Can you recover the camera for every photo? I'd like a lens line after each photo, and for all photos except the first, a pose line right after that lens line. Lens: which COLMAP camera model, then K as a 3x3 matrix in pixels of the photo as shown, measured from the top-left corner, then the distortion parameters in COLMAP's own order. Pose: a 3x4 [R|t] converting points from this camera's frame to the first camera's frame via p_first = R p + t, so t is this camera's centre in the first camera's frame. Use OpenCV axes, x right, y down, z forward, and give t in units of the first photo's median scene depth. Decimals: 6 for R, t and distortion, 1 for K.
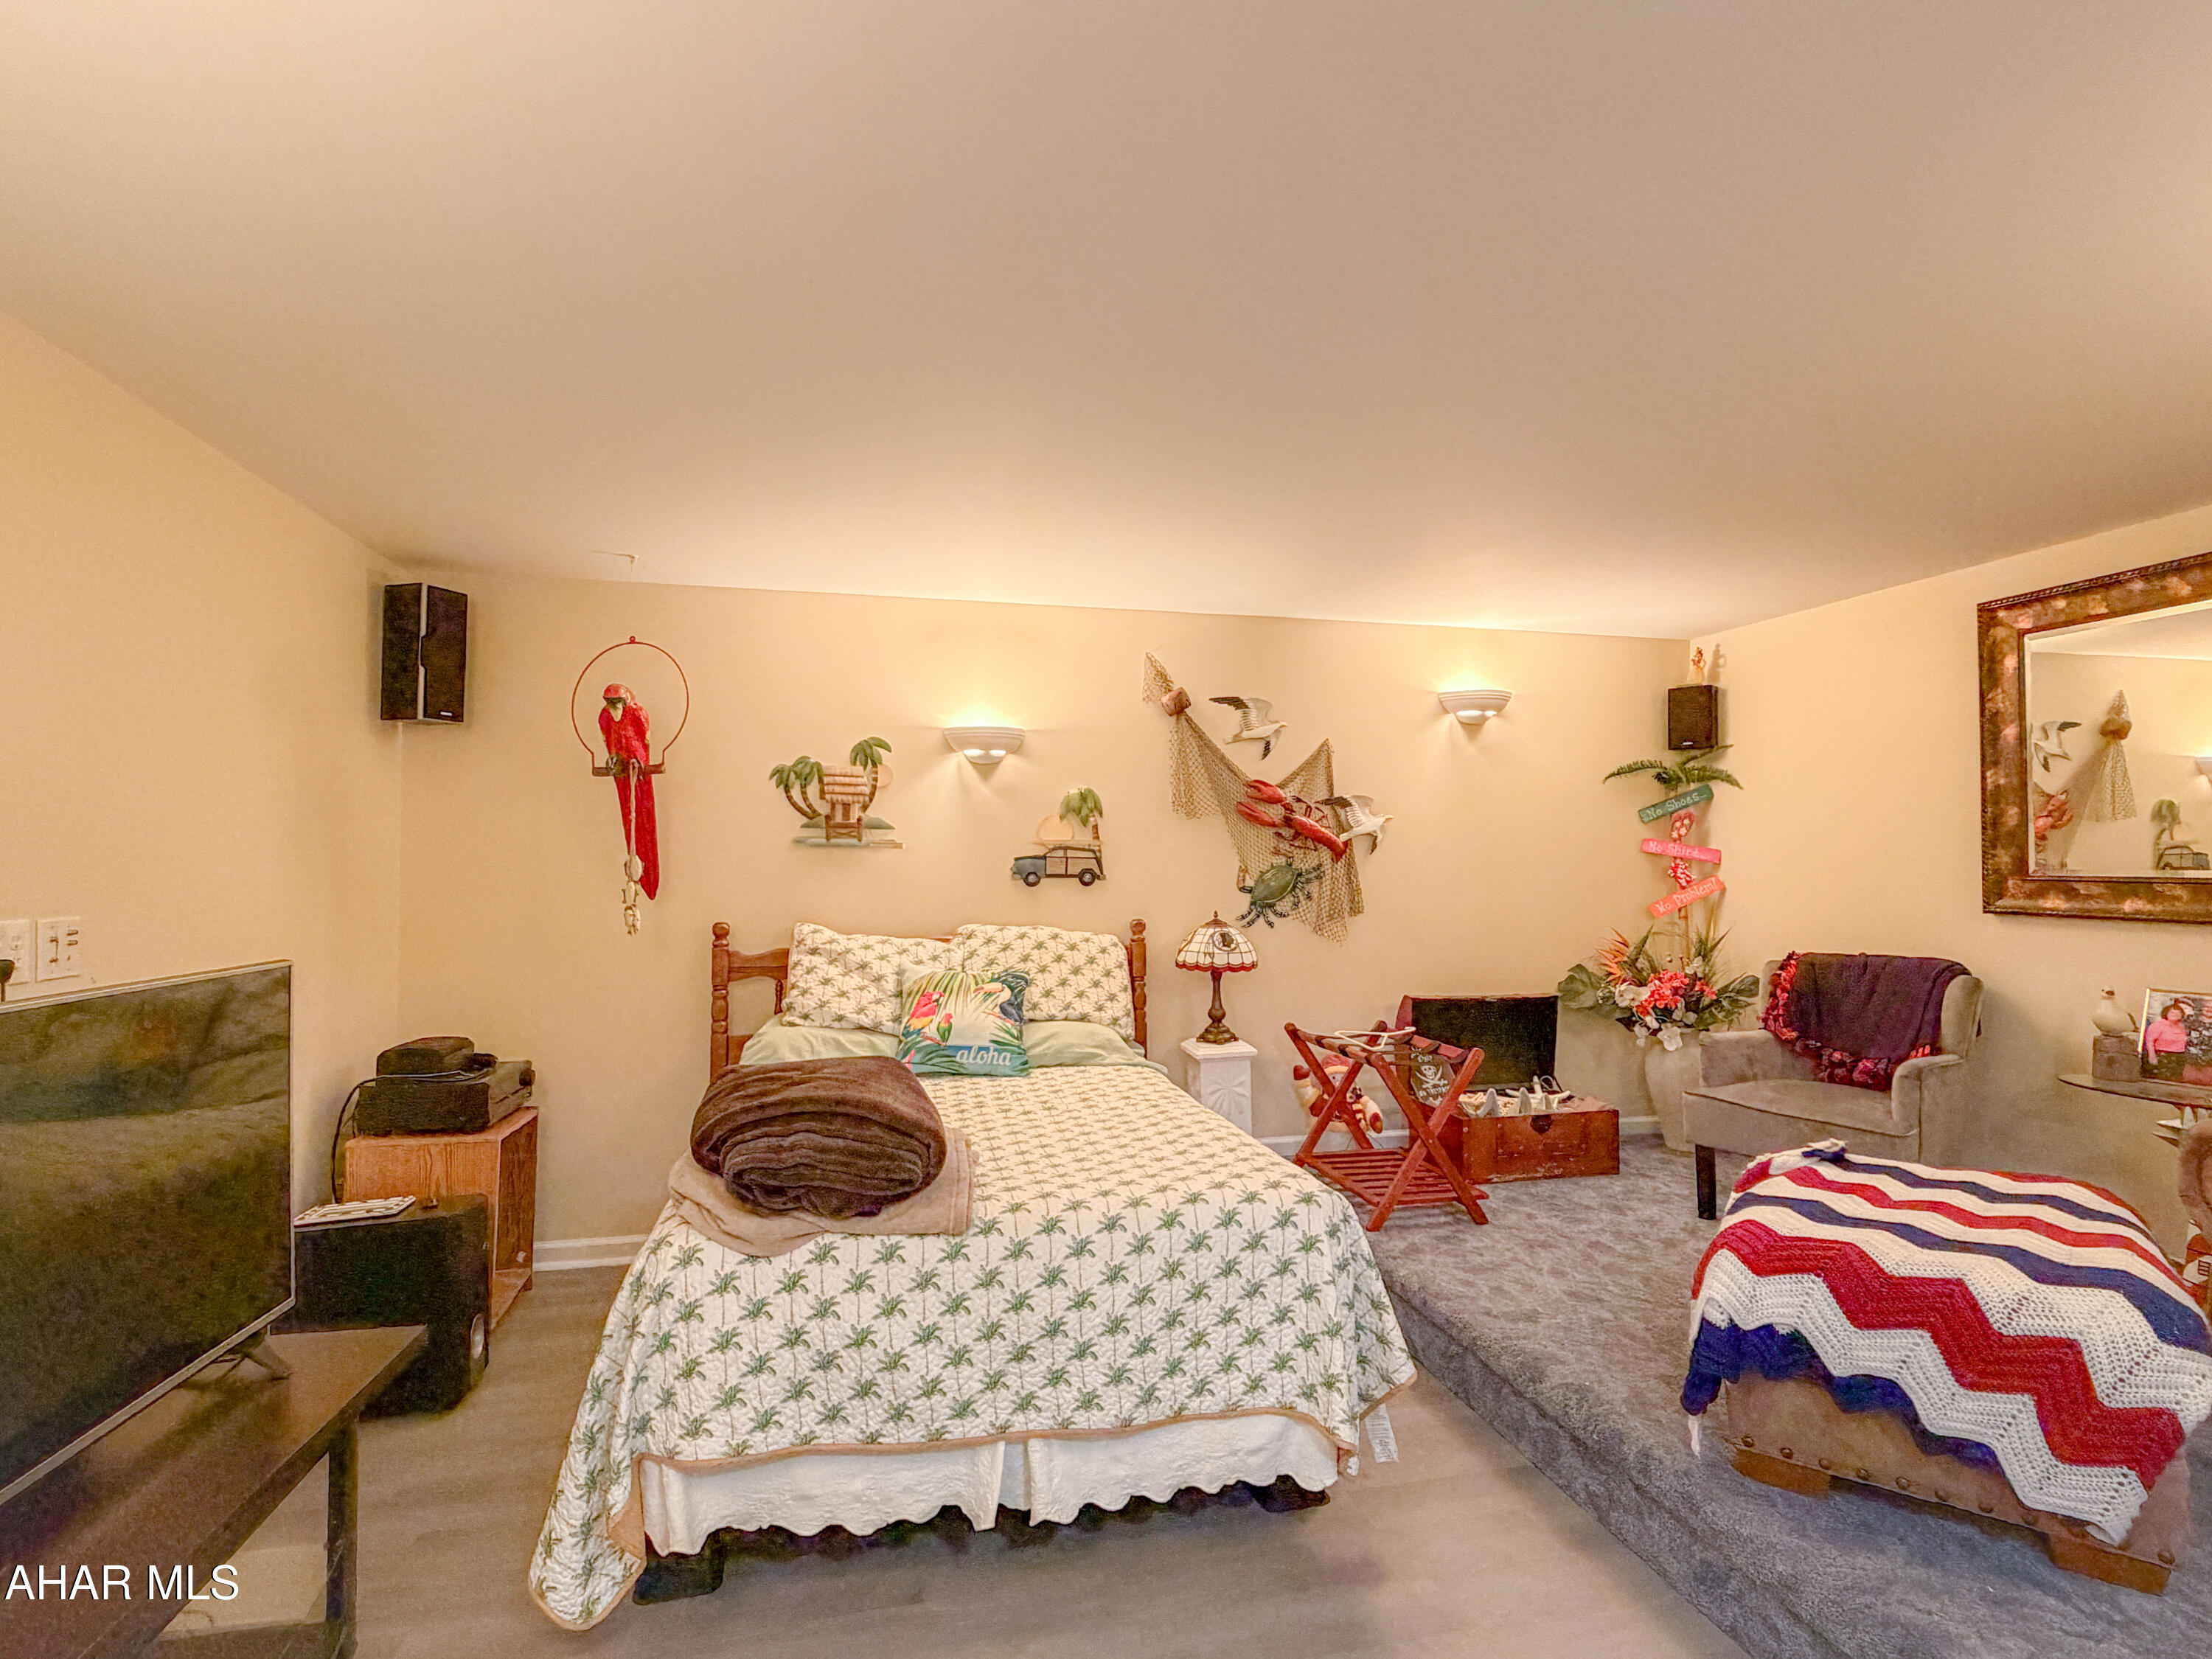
lens RADIAL K [[1099.4, 0, 1107.1], [0, 1099.4, 835.0], [0, 0, 1]] dist [0.000060, 0.000432]
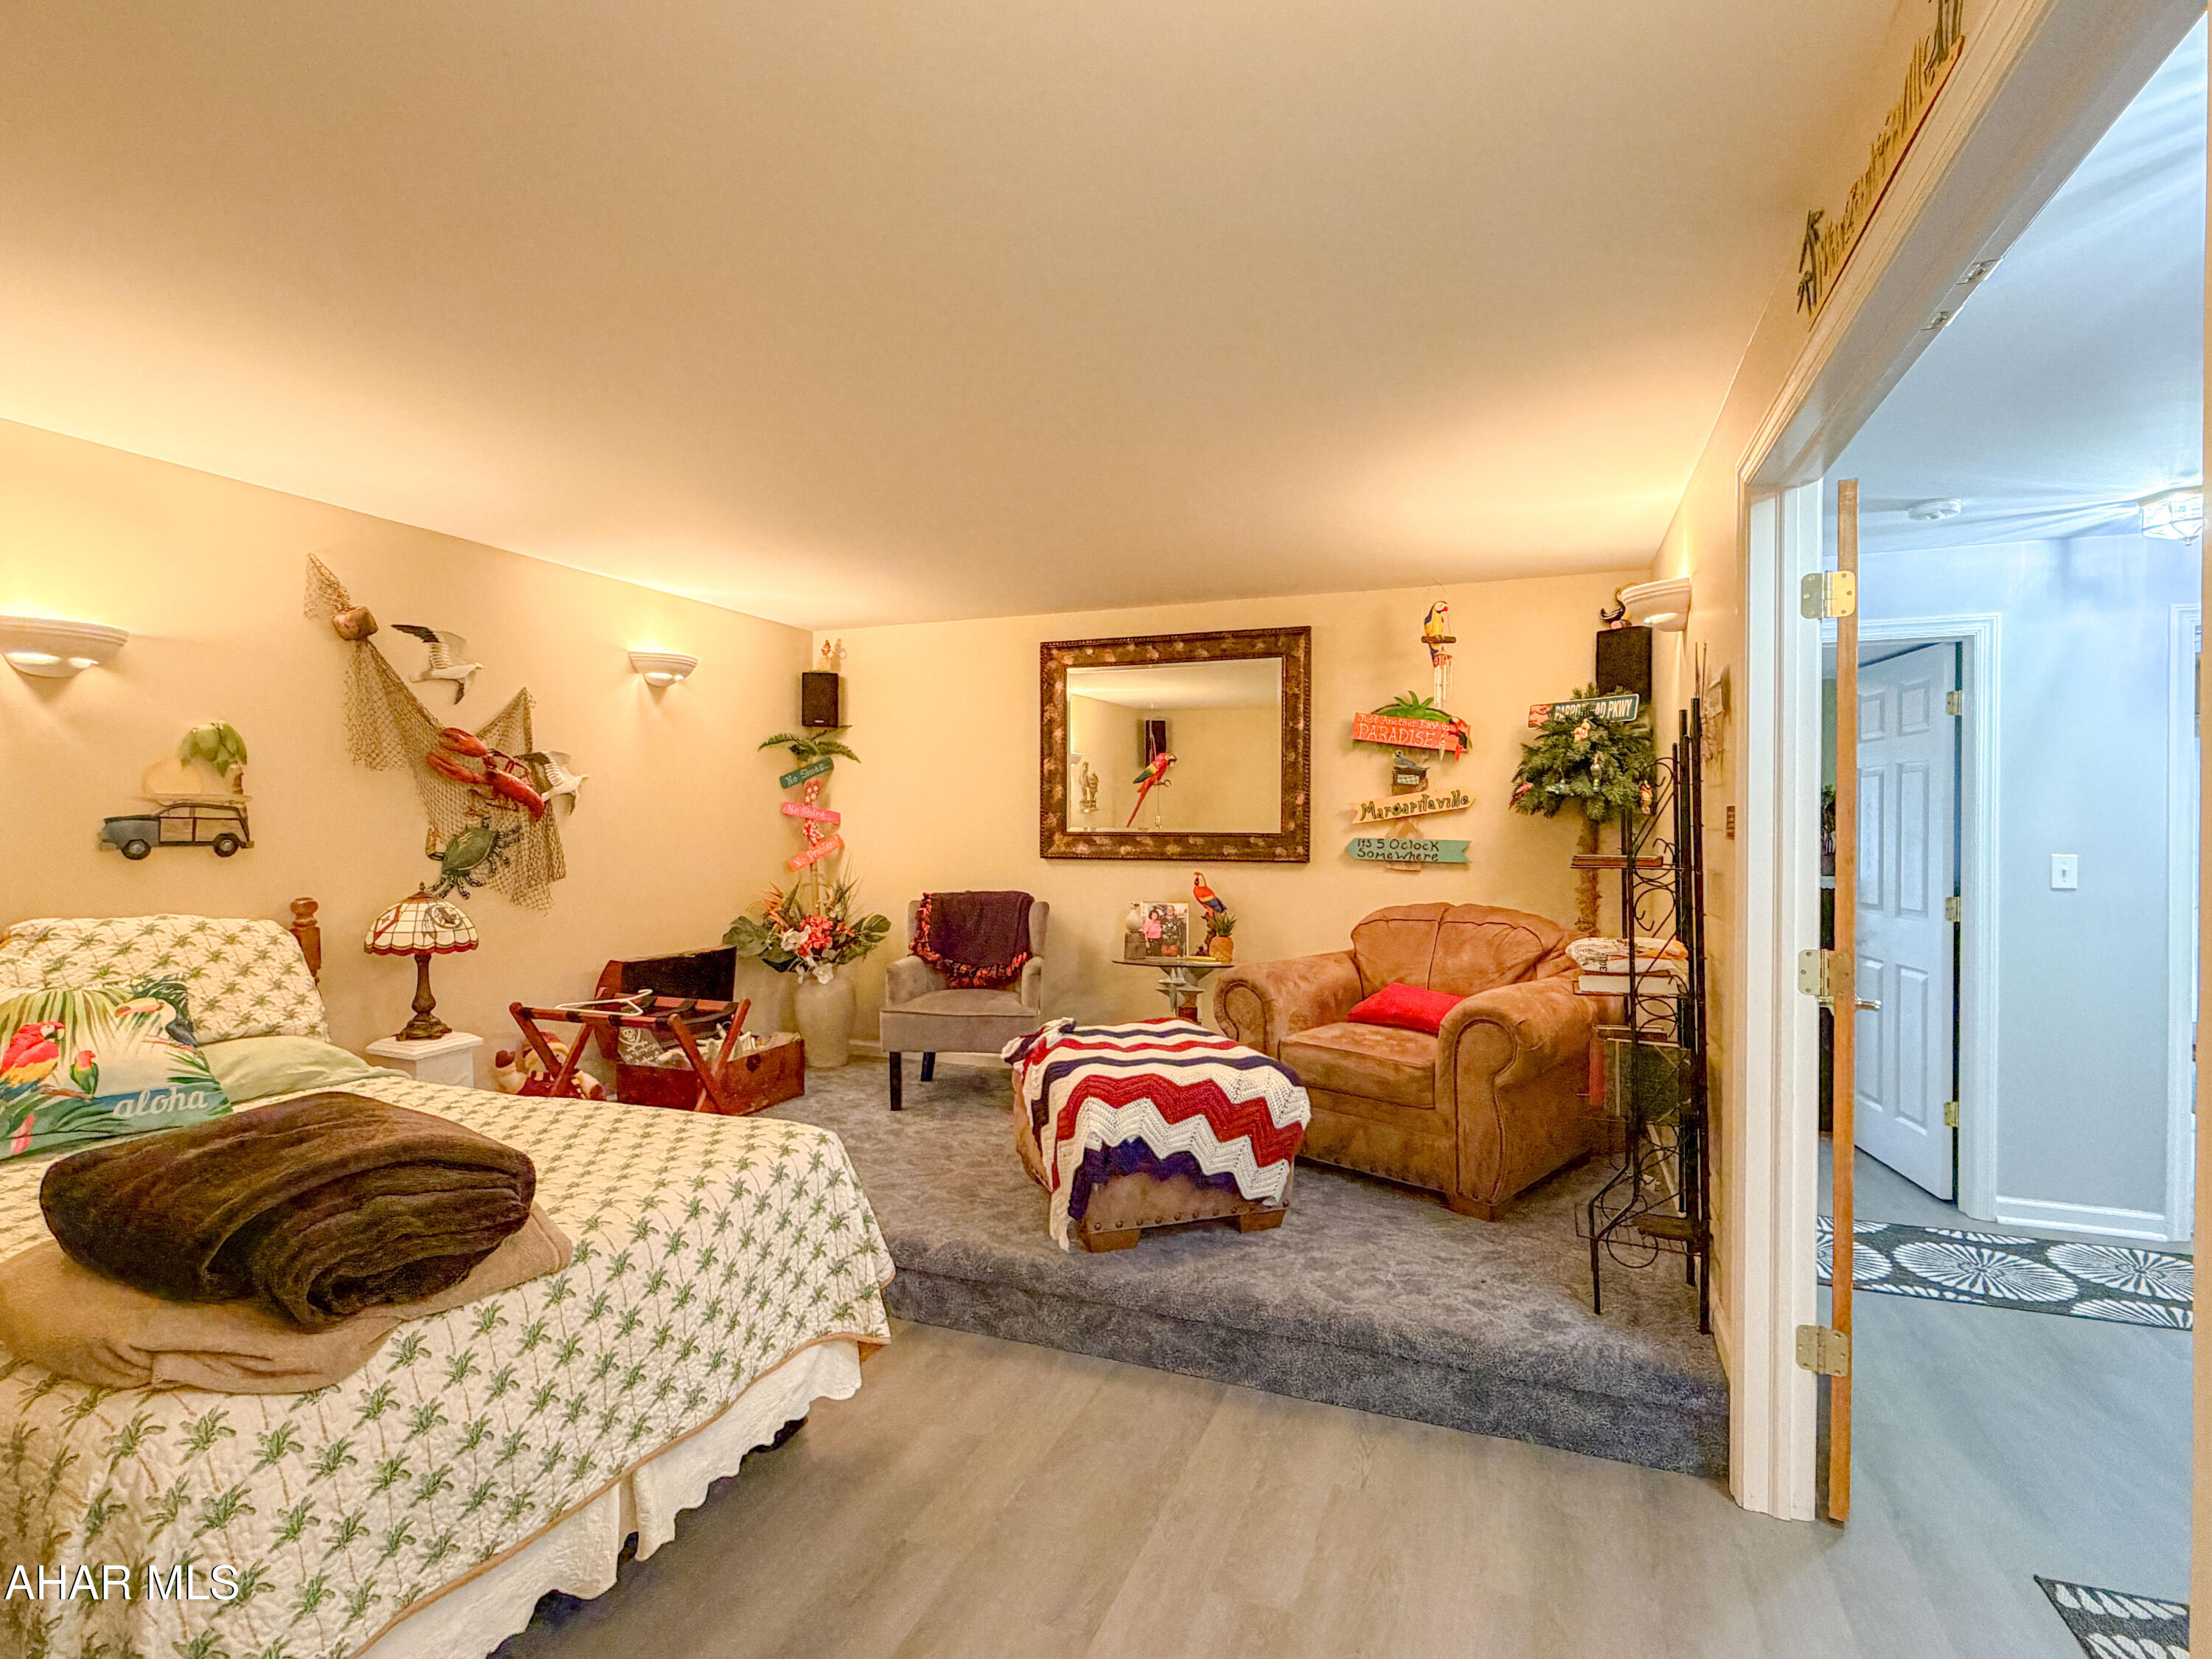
lens RADIAL K [[1099.4, 0, 1103.4], [0, 1099.4, 833.6], [0, 0, 1]] dist [0.000060, 0.000432]
pose [[0.568568, -0.009837, 0.822578, -0.345377], [-0.018968, 0.999506, 0.025063, 0.001264], [-0.822418, -0.029853, 0.568100, 0.114064]]
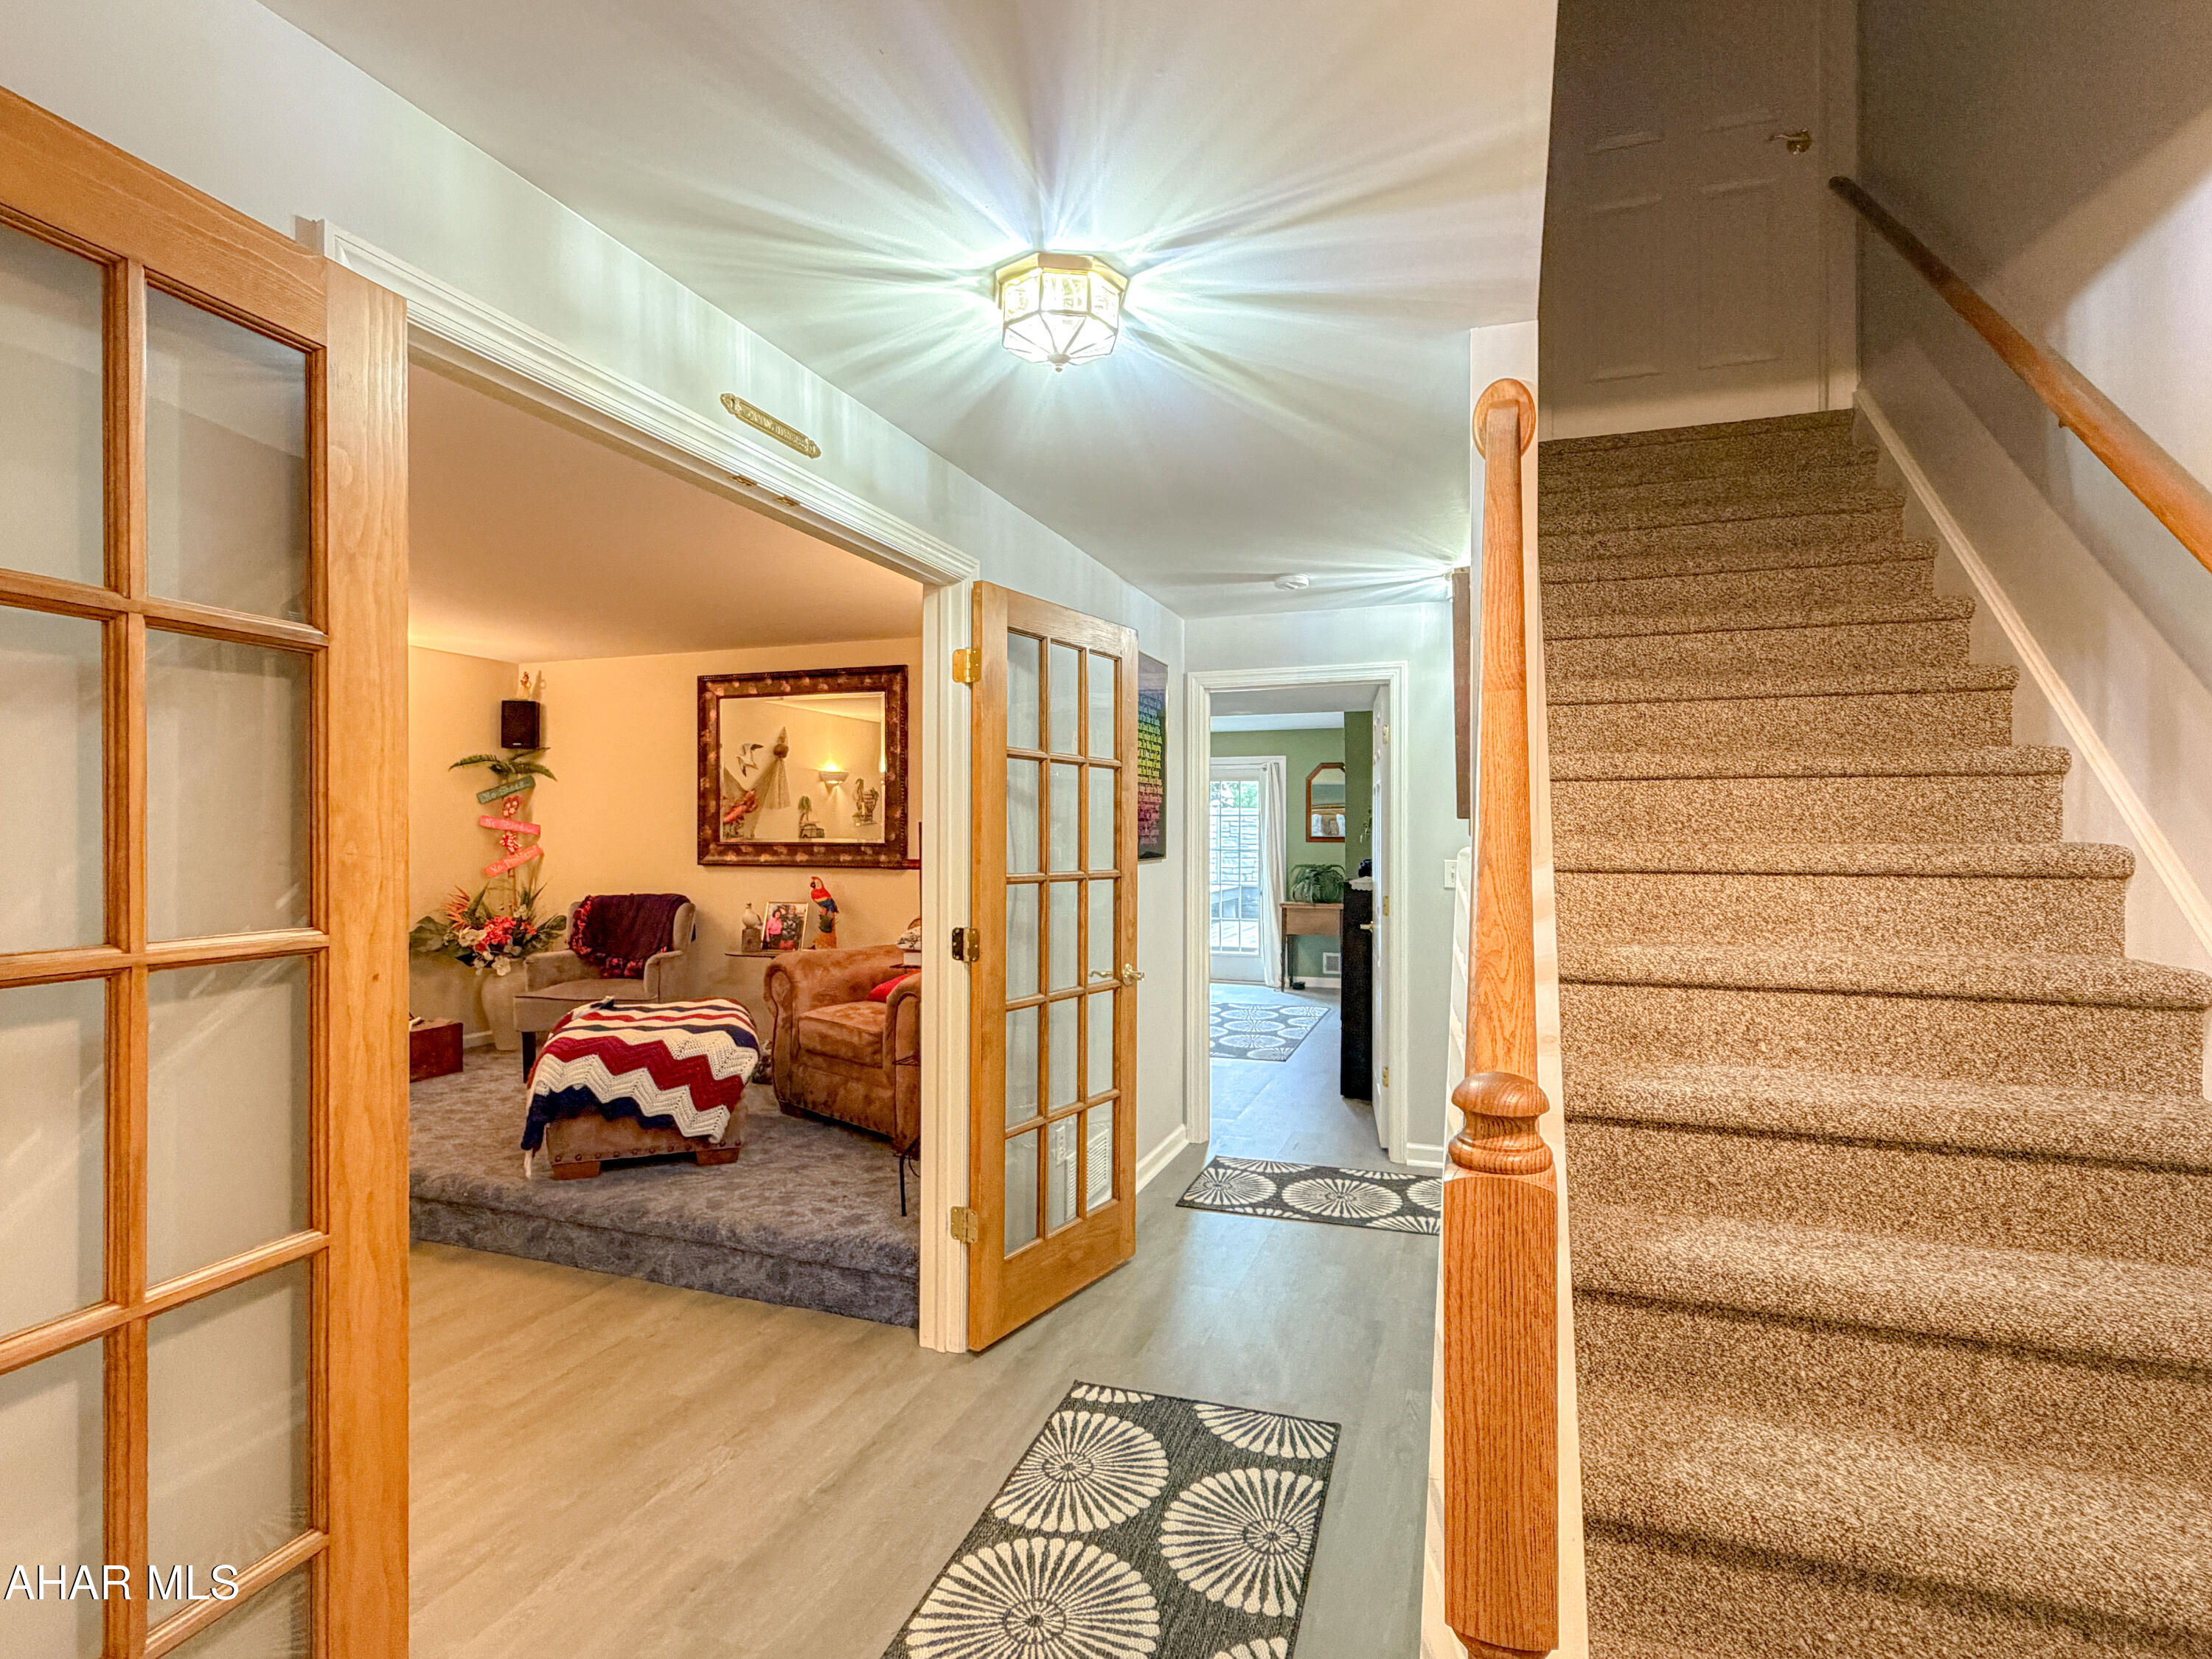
lens RADIAL K [[1099.4, 0, 1106.7], [0, 1099.4, 833.7], [0, 0, 1]] dist [0.000060, 0.000432]
pose [[0.546637, -0.000367, 0.837370, -0.248156], [-0.019749, 0.999716, 0.013331, -0.009703], [-0.837137, -0.023824, 0.546475, -0.413642]]
